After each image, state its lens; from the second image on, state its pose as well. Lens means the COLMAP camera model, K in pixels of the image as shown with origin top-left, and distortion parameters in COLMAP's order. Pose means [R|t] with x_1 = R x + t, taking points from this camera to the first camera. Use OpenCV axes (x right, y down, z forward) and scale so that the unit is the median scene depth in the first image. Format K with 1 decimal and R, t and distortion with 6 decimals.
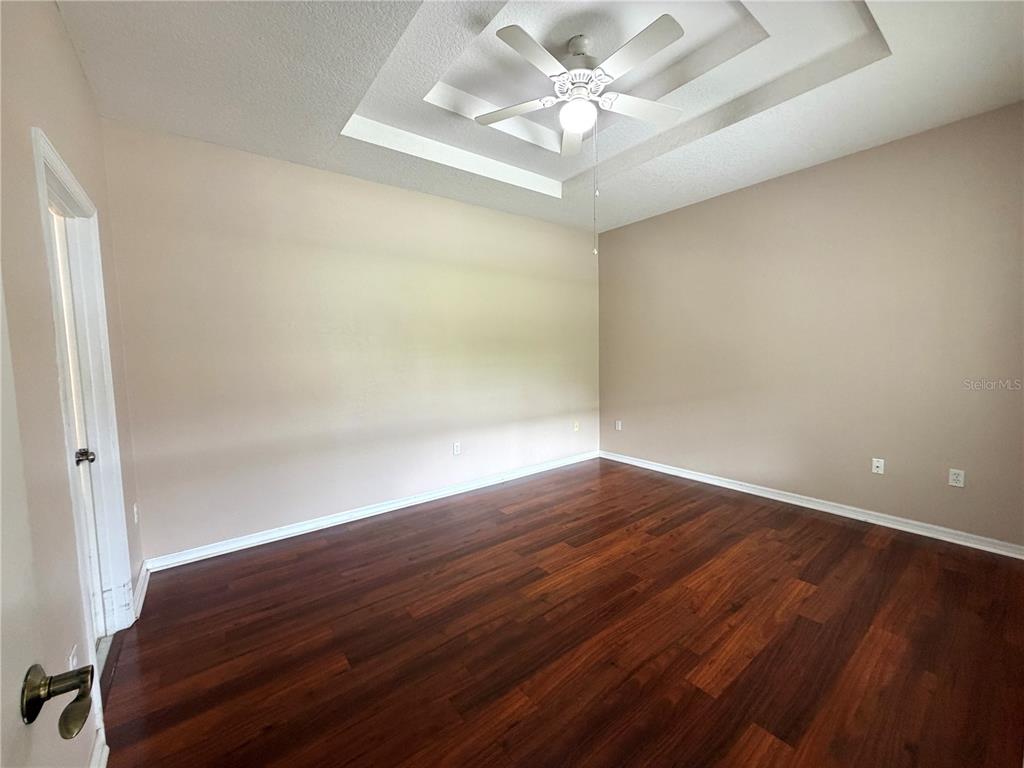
lens RADIAL K [[408.6, 0, 512.0], [0, 408.6, 384.0], [0, 0, 1]] dist [0.002731, 0.000118]
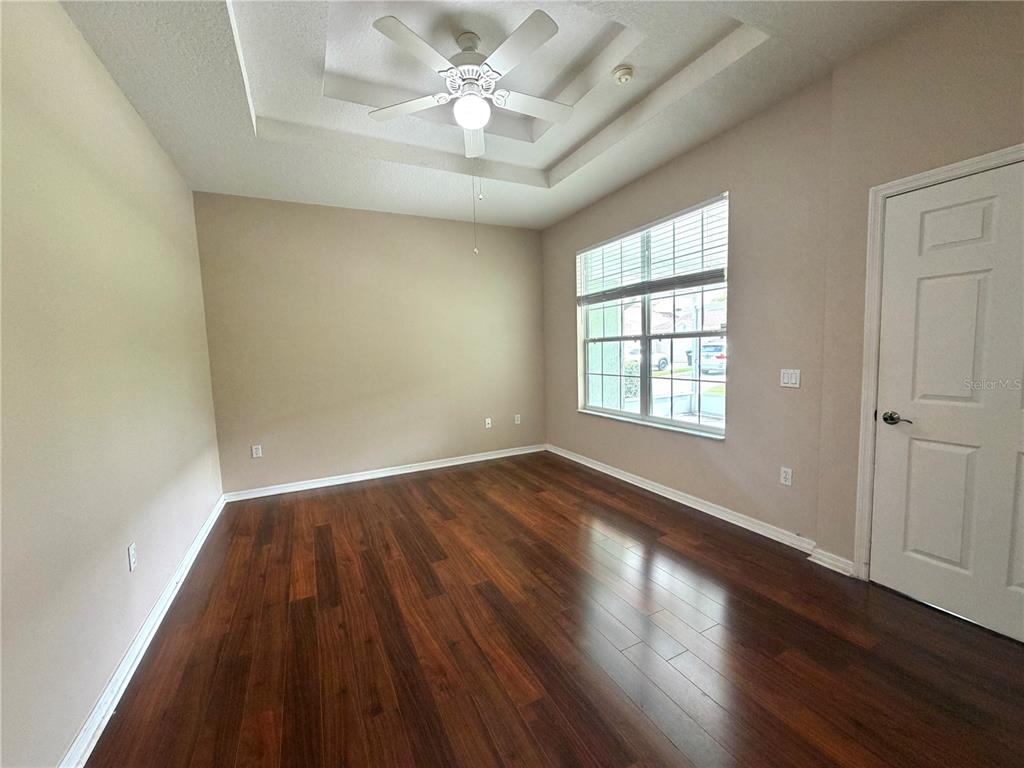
lens RADIAL K [[408.6, 0, 512.0], [0, 408.6, 384.0], [0, 0, 1]] dist [0.002731, 0.000118]
pose [[0.187589, -0.072813, 0.979545, -0.646054], [0.103940, 0.993121, 0.053917, -0.029439], [-0.976733, 0.091699, 0.193867, 0.584544]]
